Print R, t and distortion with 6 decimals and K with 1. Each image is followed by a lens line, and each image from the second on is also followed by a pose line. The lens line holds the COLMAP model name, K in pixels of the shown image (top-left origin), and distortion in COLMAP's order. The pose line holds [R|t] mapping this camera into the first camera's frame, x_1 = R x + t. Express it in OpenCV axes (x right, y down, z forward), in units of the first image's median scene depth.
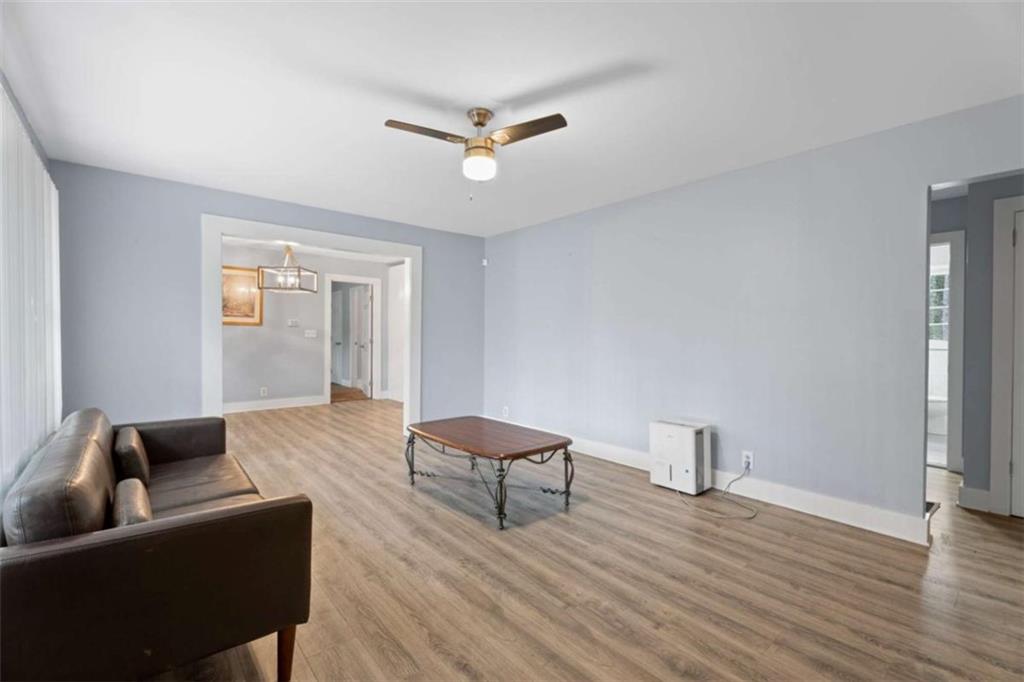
lens RADIAL K [[458.9, 0, 510.4], [0, 458.9, 338.4], [0, 0, 1]] dist [0.011226, 0.000152]
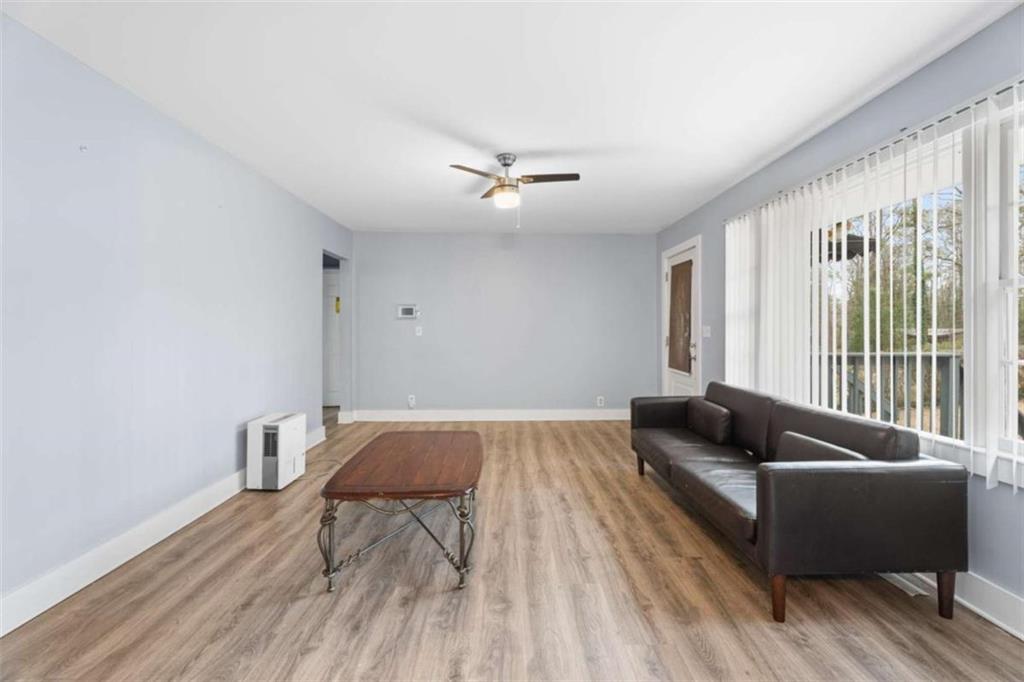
lens RADIAL K [[458.9, 0, 511.2], [0, 458.9, 332.9], [0, 0, 1]] dist [0.011226, 0.000152]
pose [[-0.781664, -0.005836, 0.623672, -0.862356], [0.004747, 0.999872, 0.015306, -0.017184], [-0.623681, 0.014925, -0.781536, 1.958517]]
